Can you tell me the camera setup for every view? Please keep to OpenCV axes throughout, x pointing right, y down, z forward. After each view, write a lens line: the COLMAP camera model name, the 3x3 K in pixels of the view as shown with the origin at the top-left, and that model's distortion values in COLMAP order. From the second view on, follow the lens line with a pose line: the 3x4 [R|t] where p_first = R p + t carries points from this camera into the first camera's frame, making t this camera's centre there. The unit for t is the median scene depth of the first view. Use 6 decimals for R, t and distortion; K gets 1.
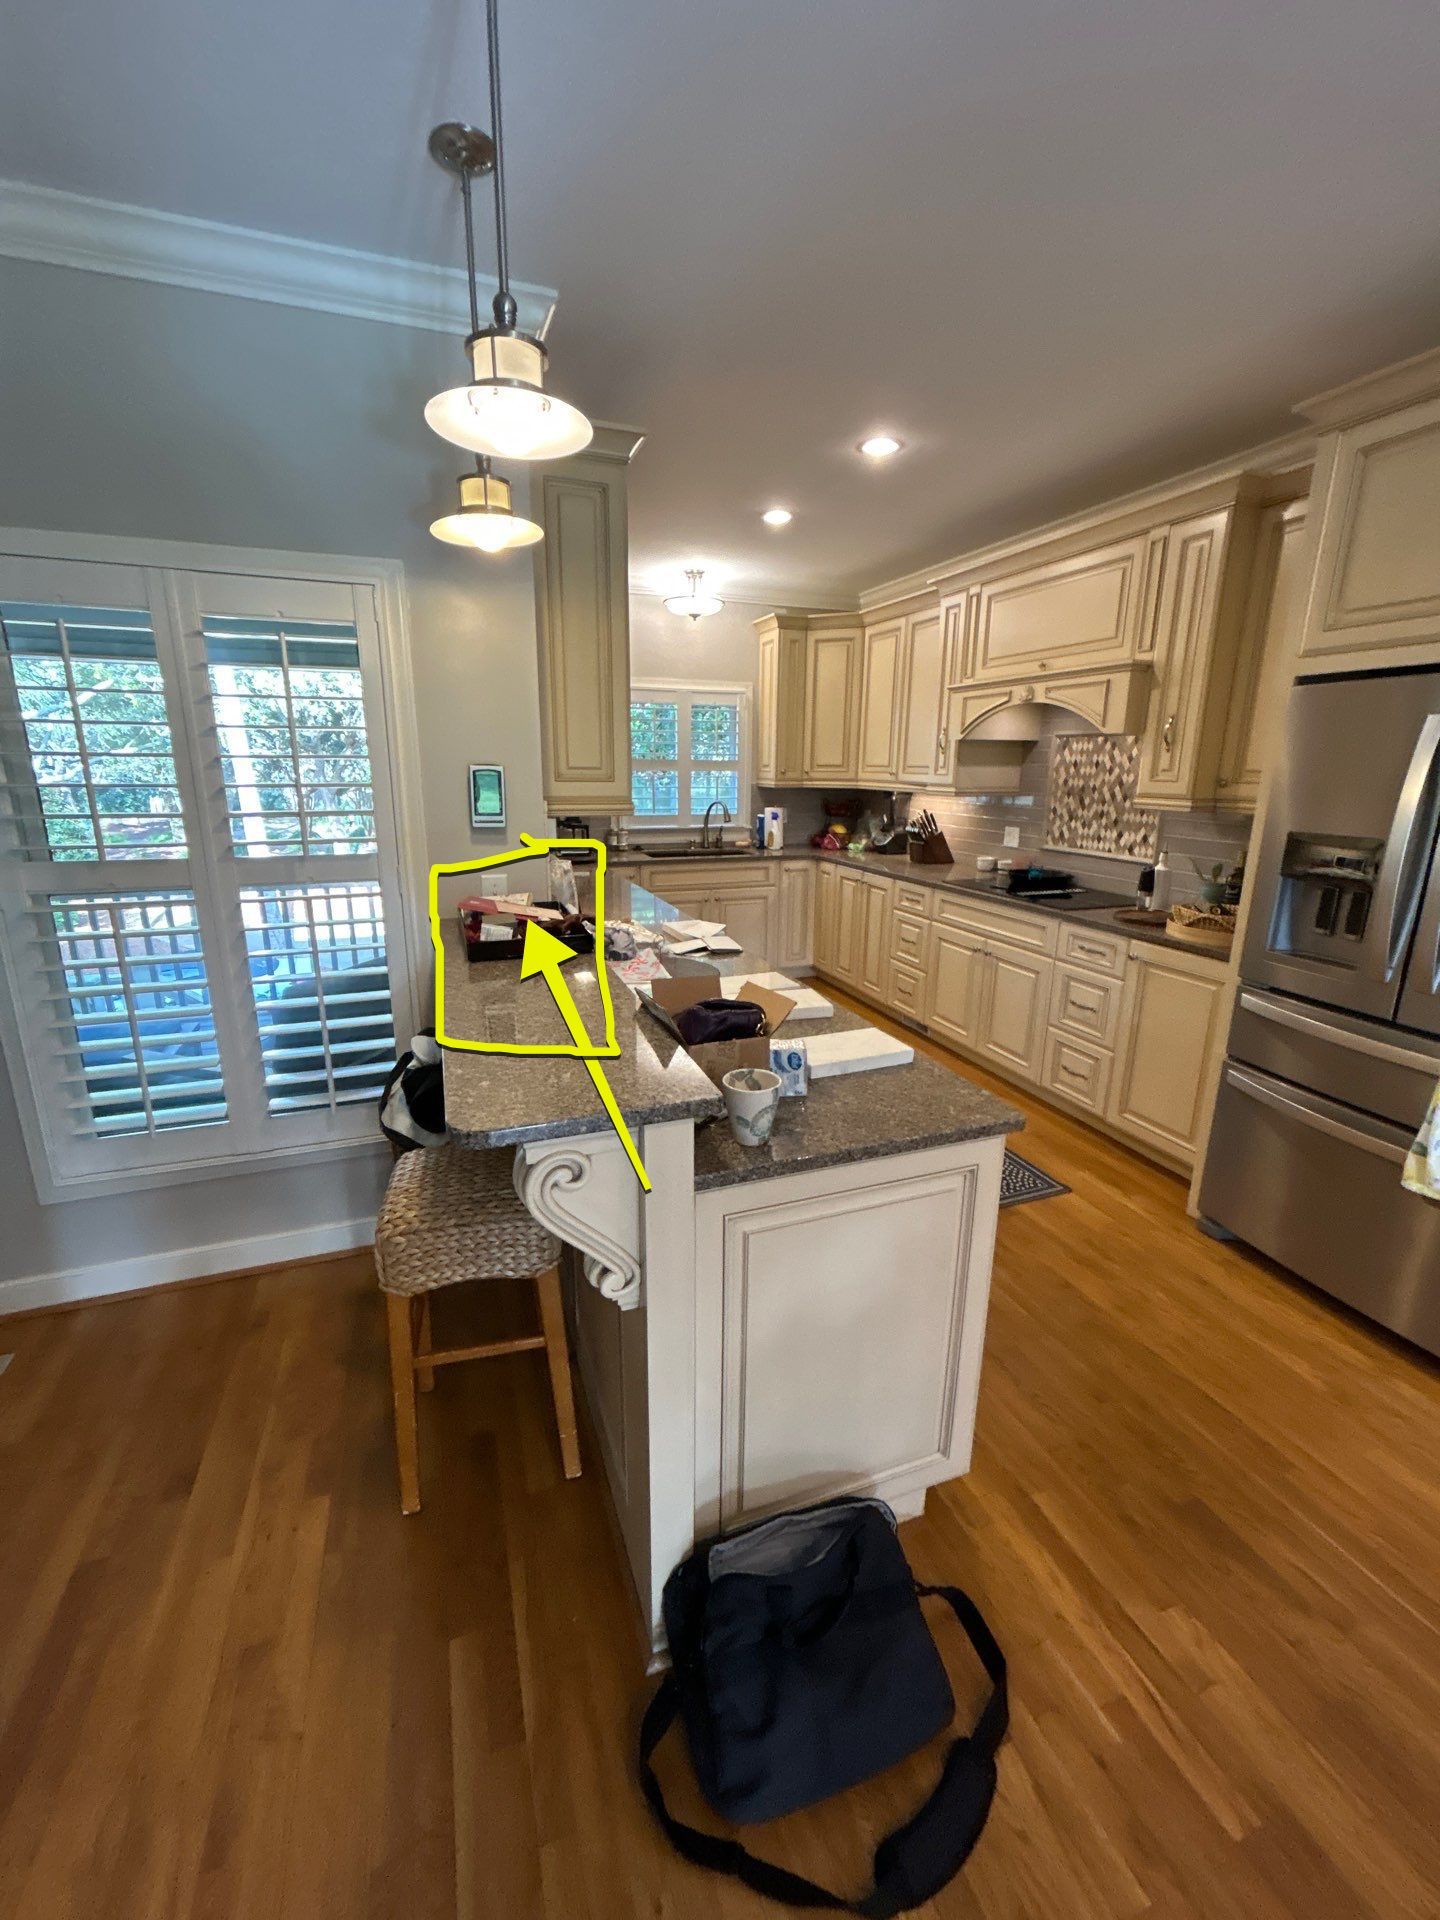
lens RADIAL K [[776.9, 0, 714.4], [0, 776.9, 966.2], [0, 0, 1]] dist [-0.000094, -0.000029]
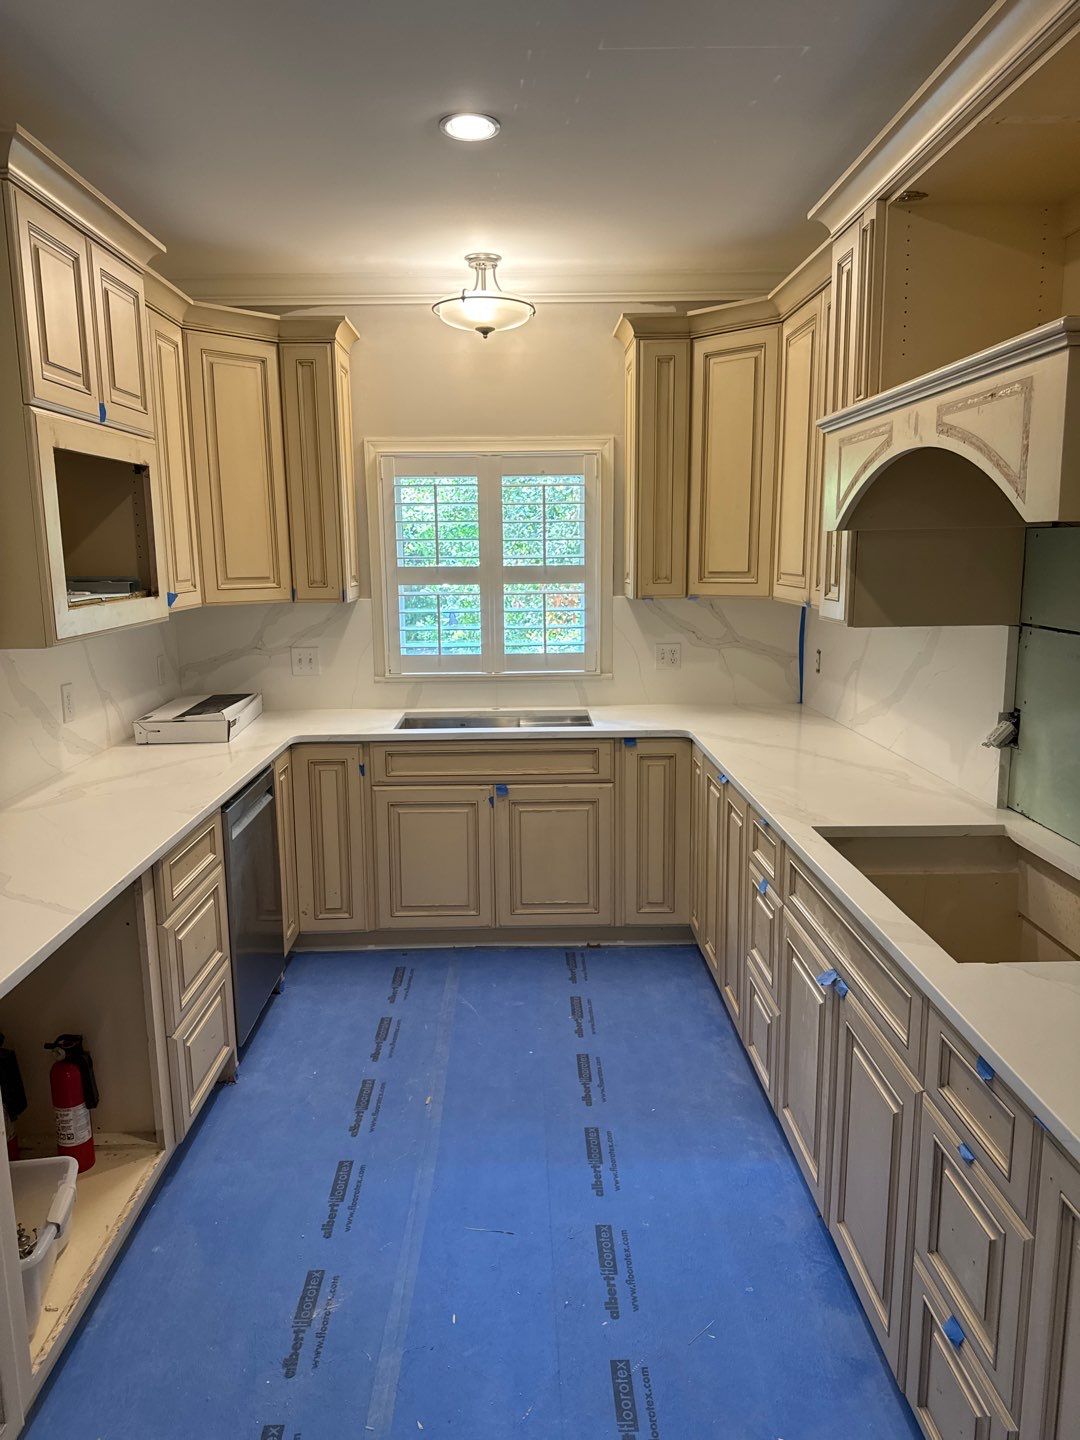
lens RADIAL K [[1013.4, 0, 526.4], [0, 1013.4, 727.1], [0, 0, 1]] dist [0.105711, -0.147800]
pose [[0.942544, 0.040156, -0.331661, 0.351600], [-0.065943, 0.995581, -0.066861, -0.119451], [0.327510, 0.084890, 0.941026, 0.364918]]
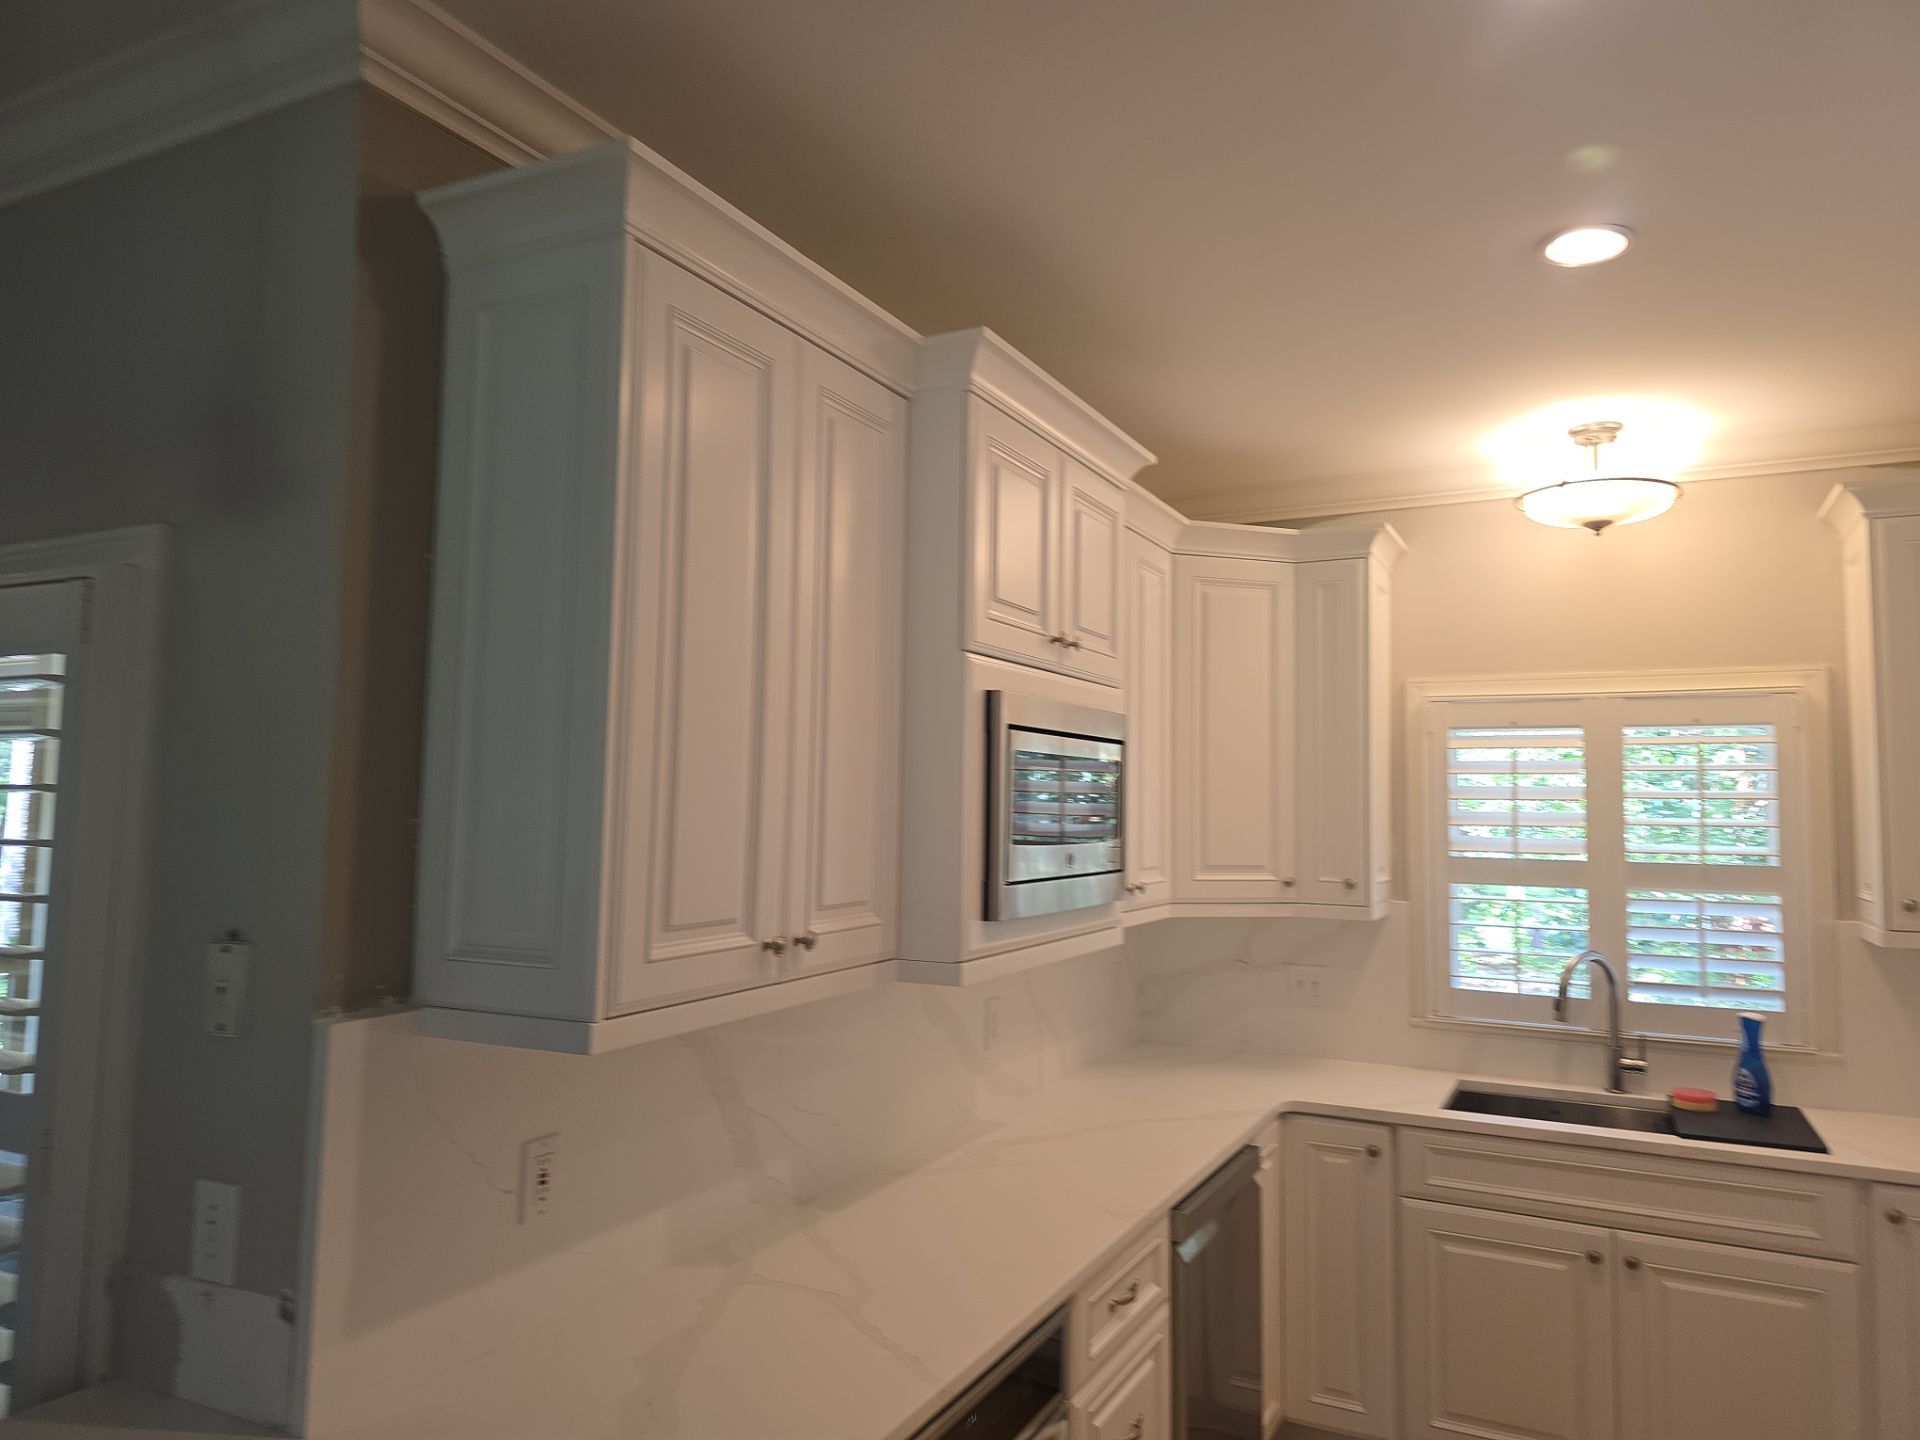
lens RADIAL K [[1285.7, 0, 960.0], [0, 1285.7, 720.0], [0, 0, 1]] dist [0.008661, 0.001060]
pose [[0.679485, -0.052116, -0.731836, 0.301215], [-0.191247, 0.950409, -0.245248, -0.150822], [0.708325, 0.306604, 0.635822, 0.448538]]
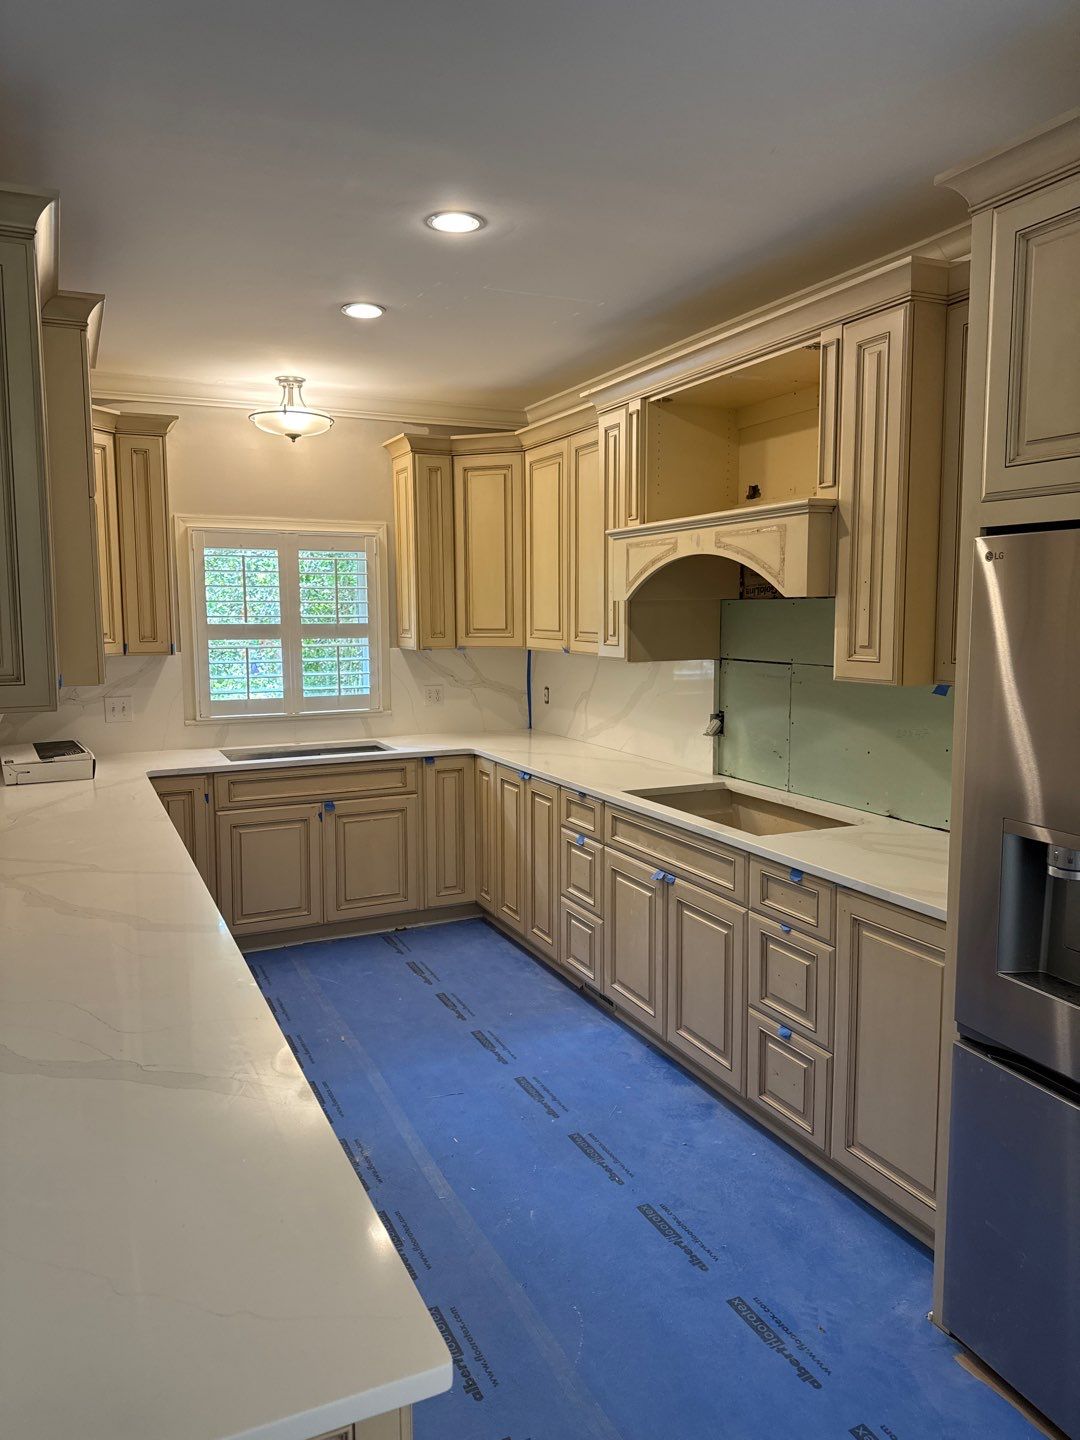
lens RADIAL K [[1002.9, 0, 540.0], [0, 1002.9, 720.0], [0, 0, 1]] dist [0.069140, -0.000451]
pose [[0.995836, -0.022433, 0.088358, 0.148035], [0.034845, 0.989319, -0.141539, -0.046006], [-0.084239, 0.144028, 0.985982, 0.080067]]
